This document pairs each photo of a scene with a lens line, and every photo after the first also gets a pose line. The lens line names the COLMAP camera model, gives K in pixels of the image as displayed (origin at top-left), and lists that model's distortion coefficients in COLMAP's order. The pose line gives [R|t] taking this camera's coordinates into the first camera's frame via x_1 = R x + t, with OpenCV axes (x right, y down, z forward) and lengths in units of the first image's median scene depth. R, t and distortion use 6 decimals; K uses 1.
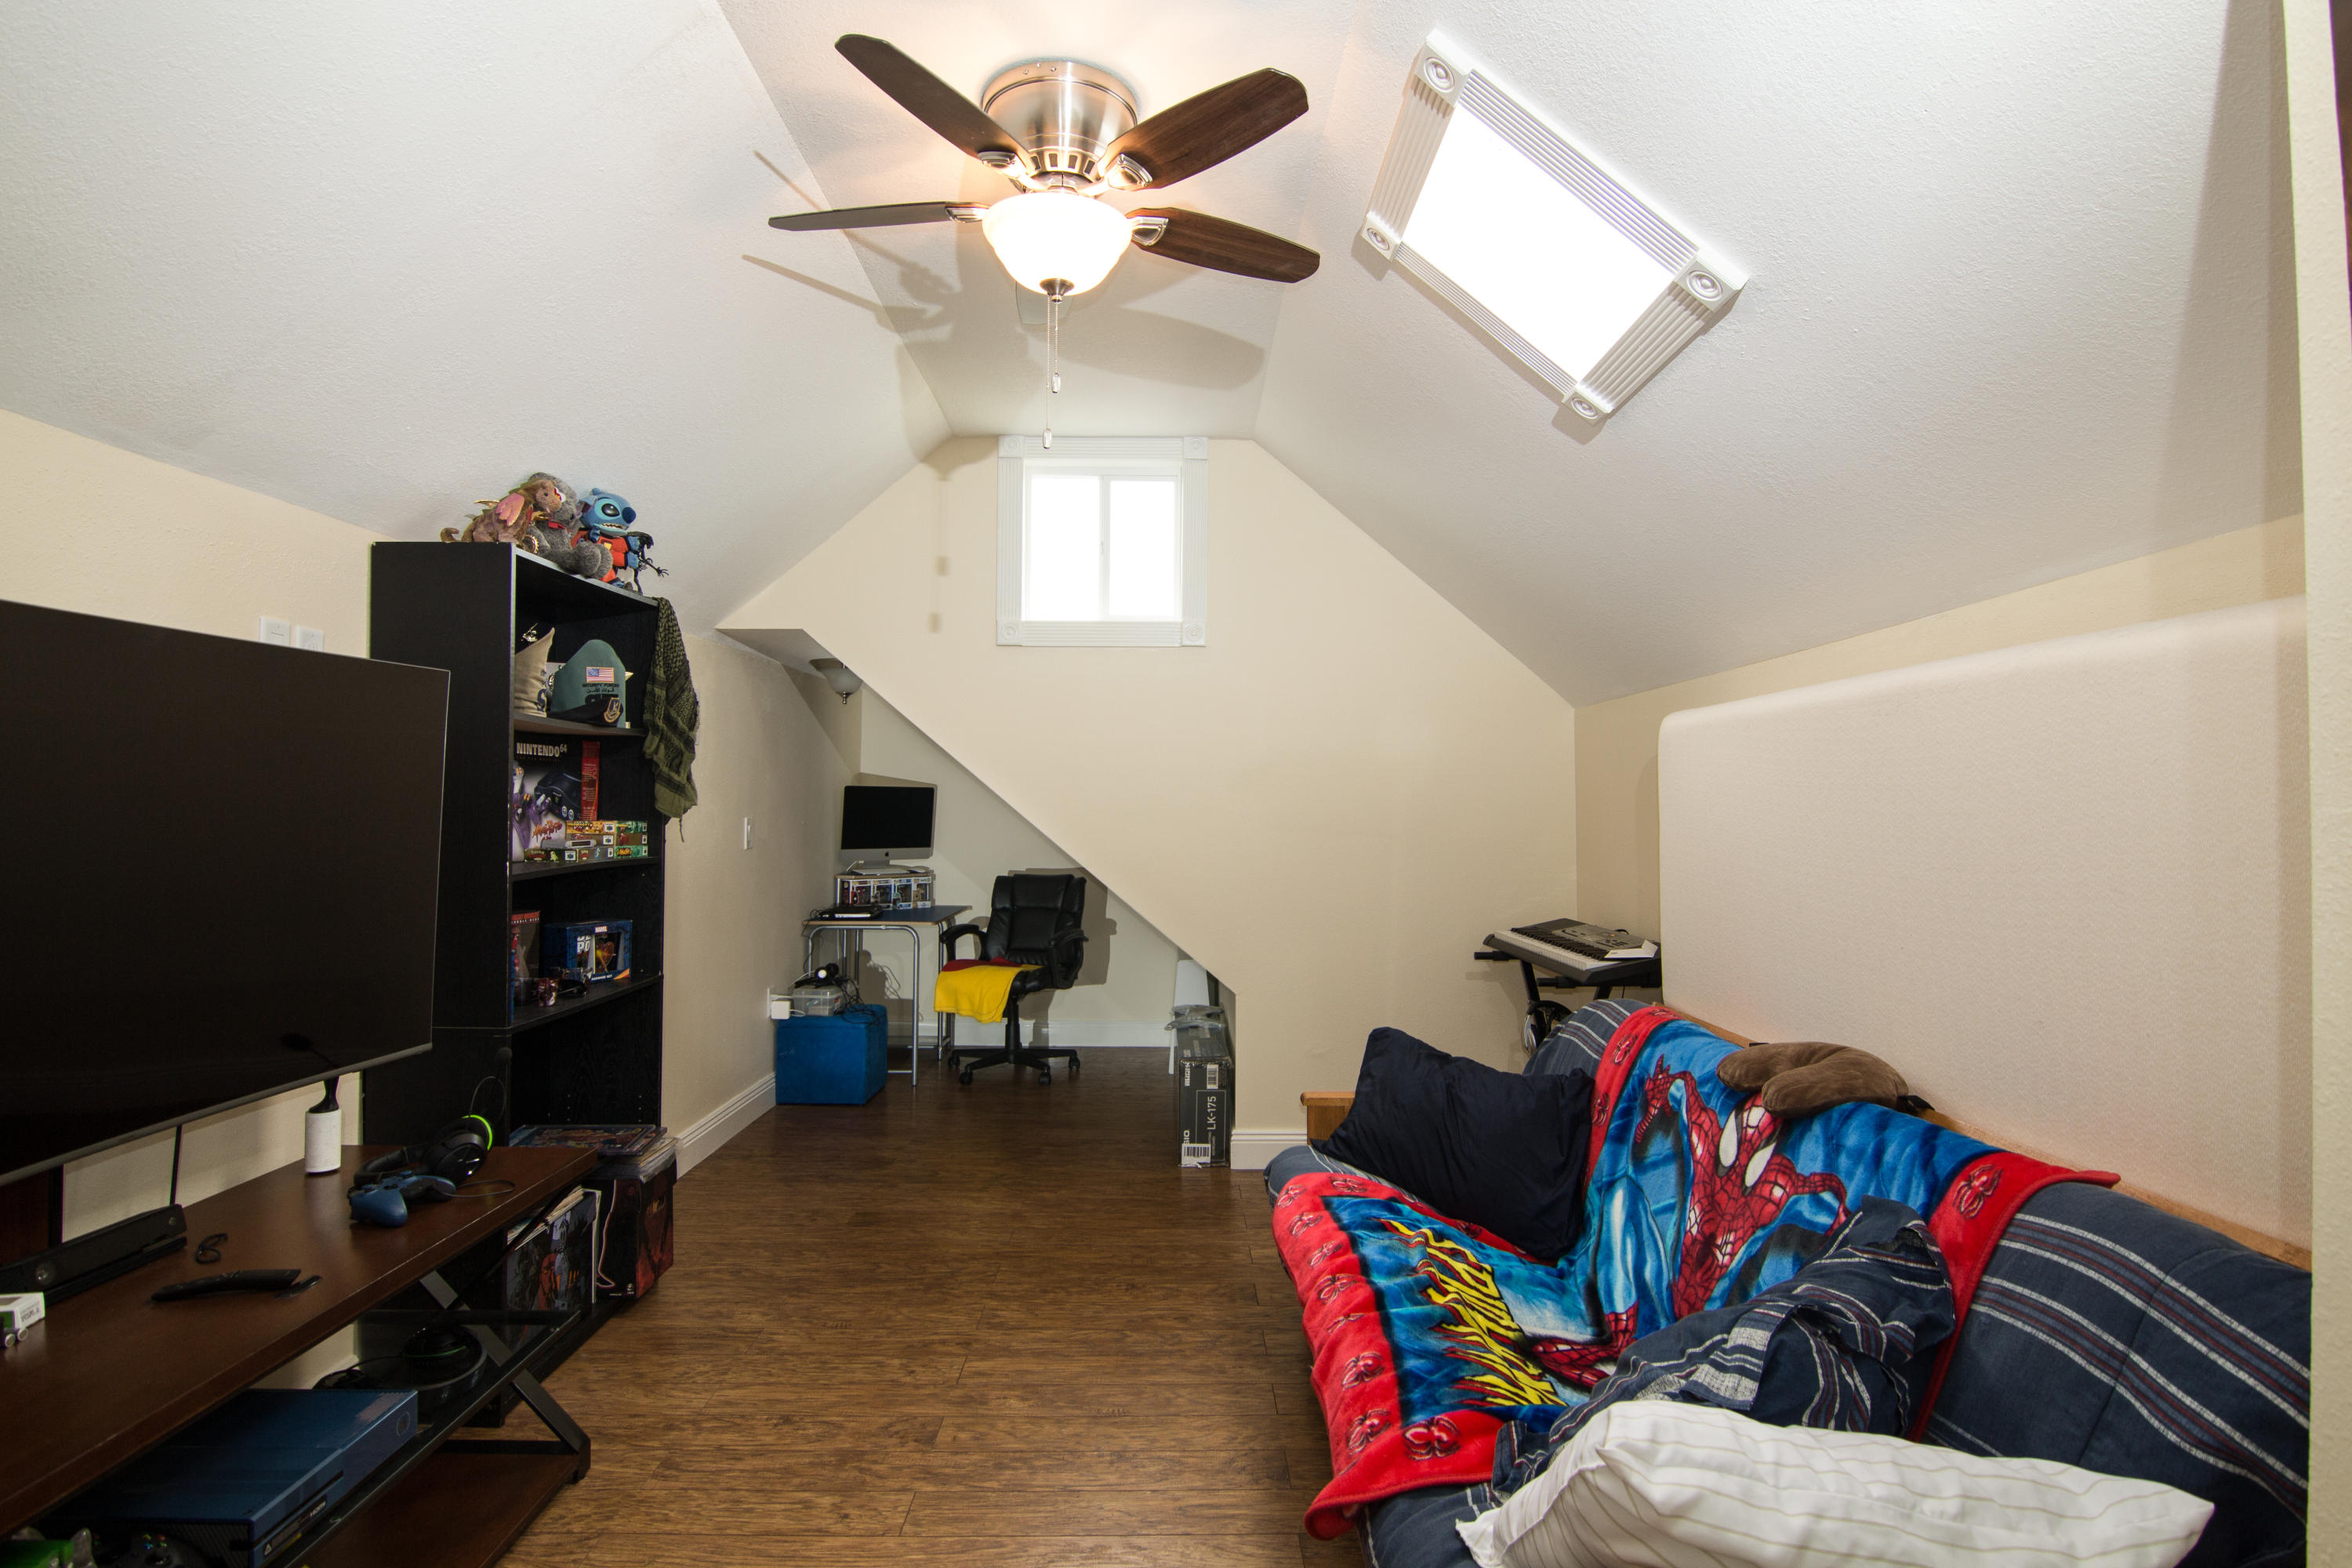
lens RADIAL K [[1188.1, 0, 1176.0], [0, 1188.1, 784.0], [0, 0, 1]] dist [0.000658, -0.000007]
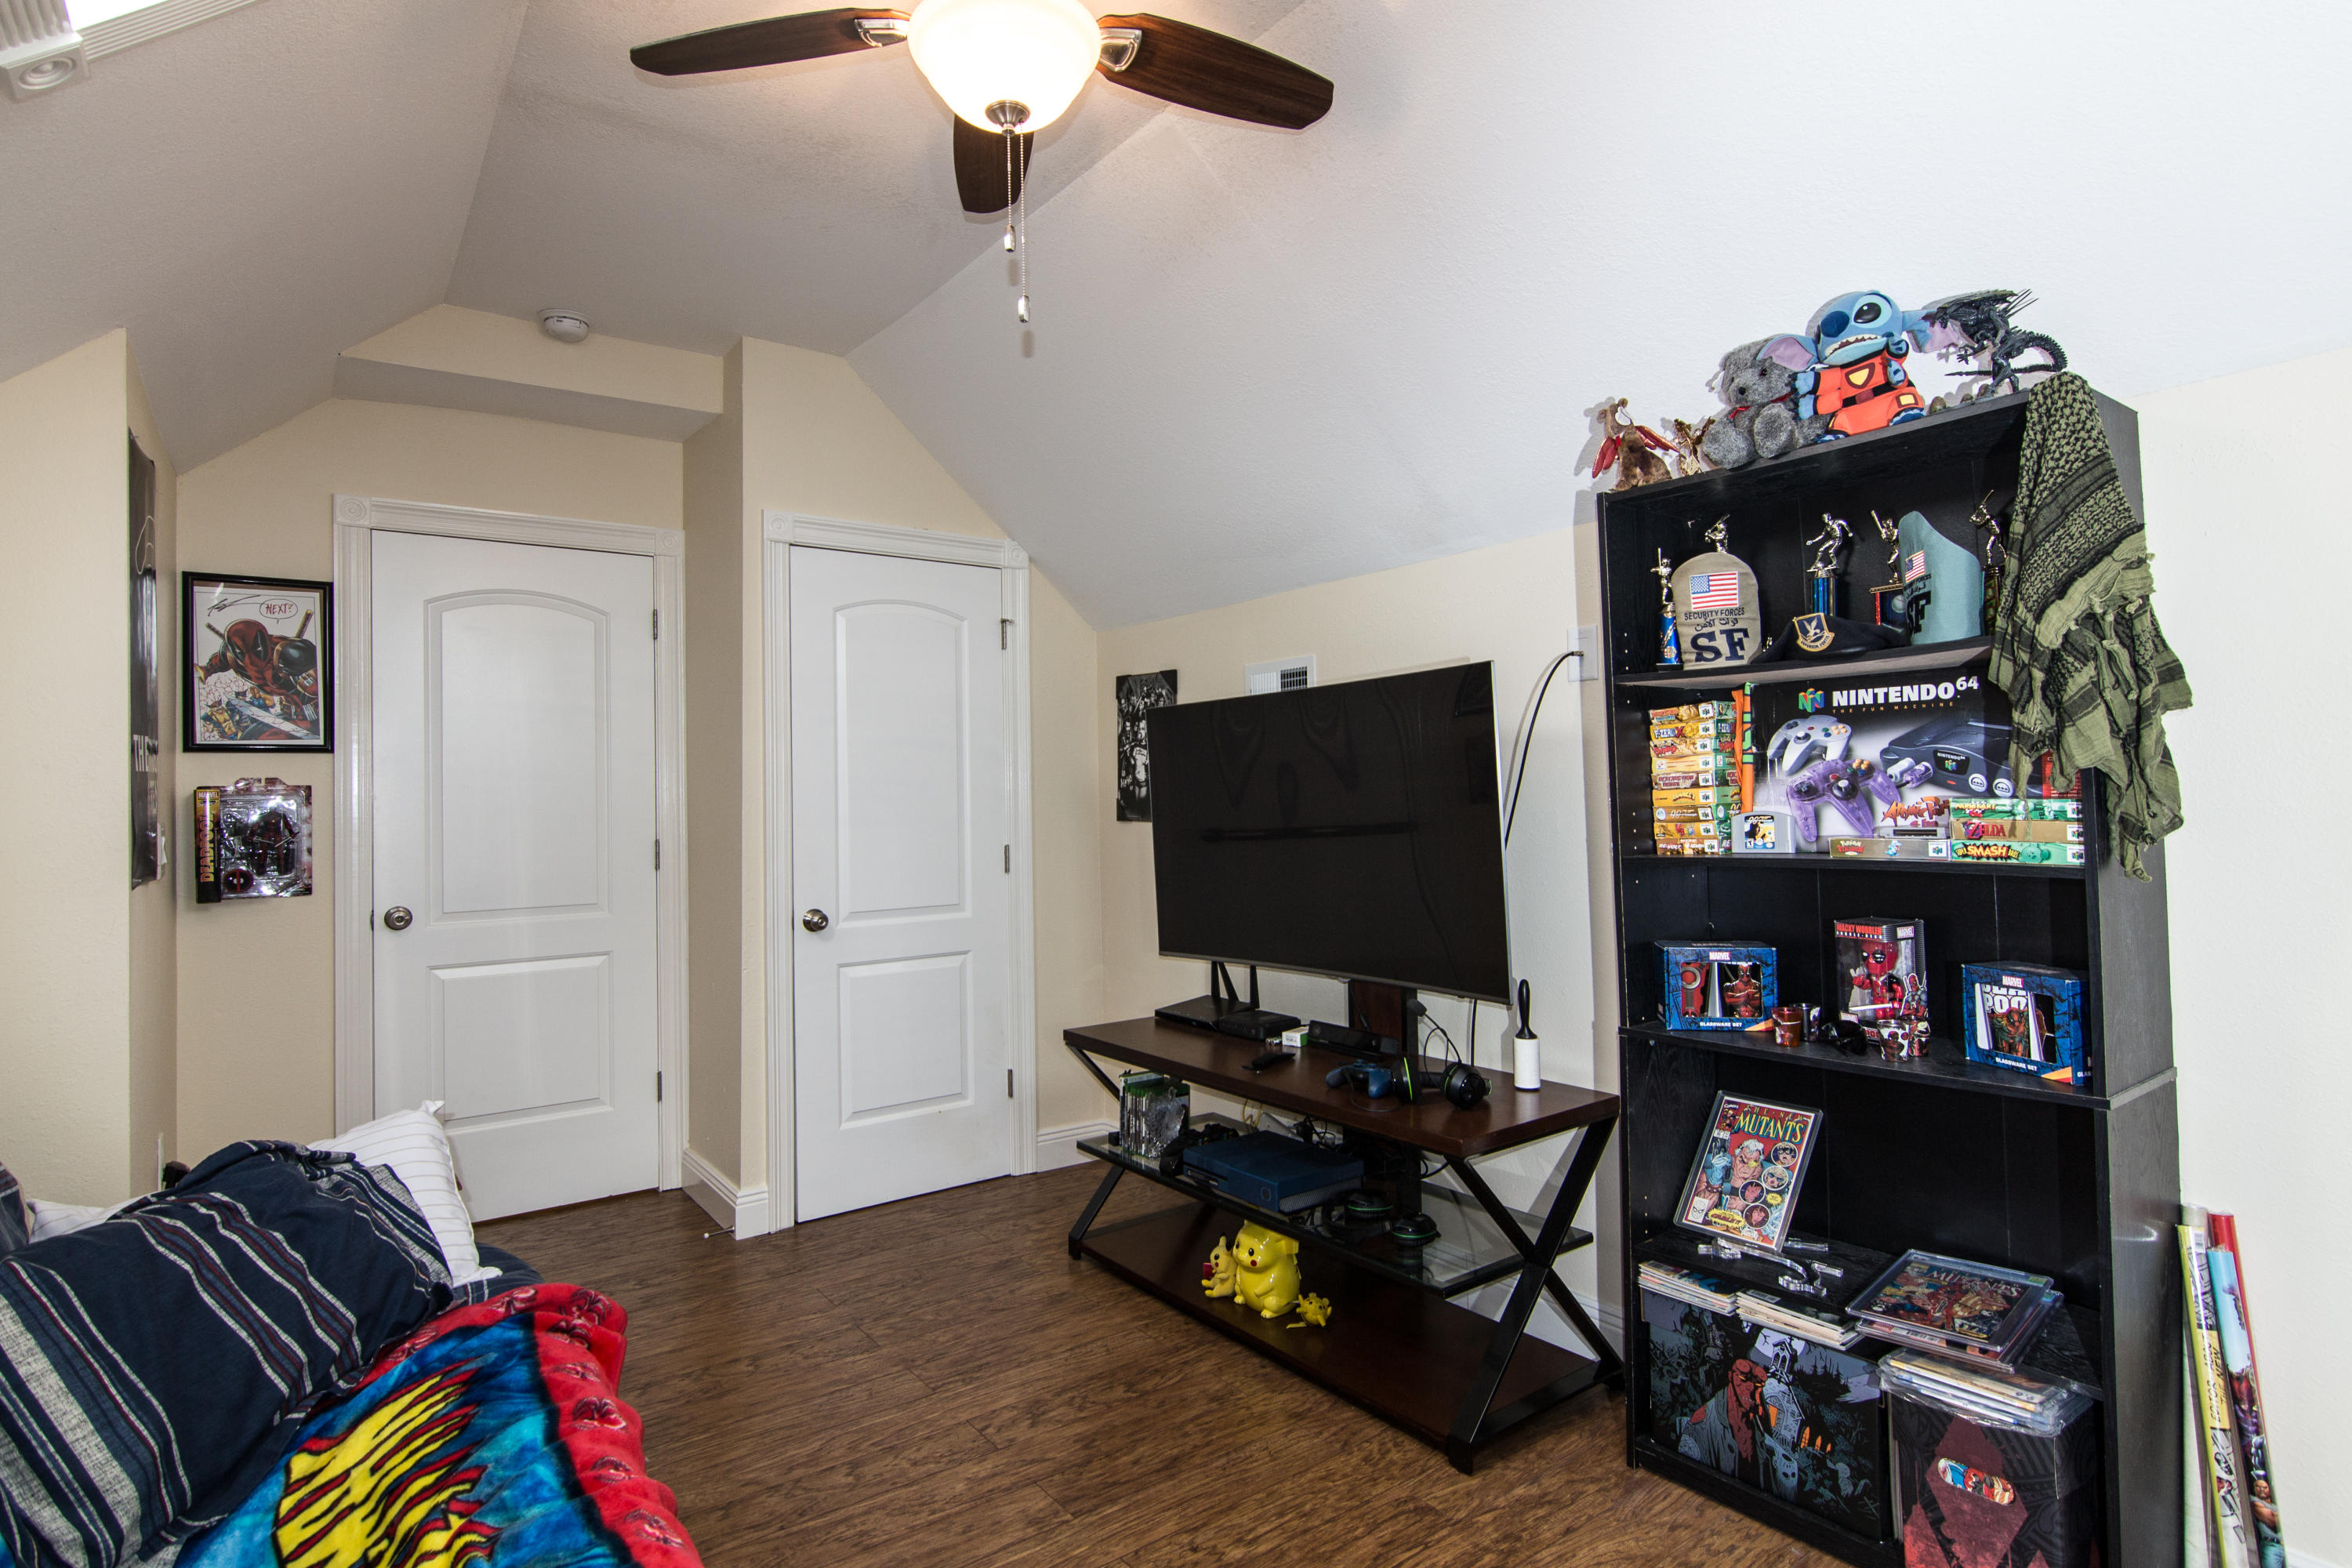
lens RADIAL K [[1188.1, 0, 1176.0], [0, 1188.1, 784.0], [0, 0, 1]] dist [0.000658, -0.000007]
pose [[-0.805328, 0.005512, -0.592804, 0.214695], [0.027688, 0.999215, -0.028324, 0.032509], [0.592183, -0.039224, -0.804848, 1.344294]]
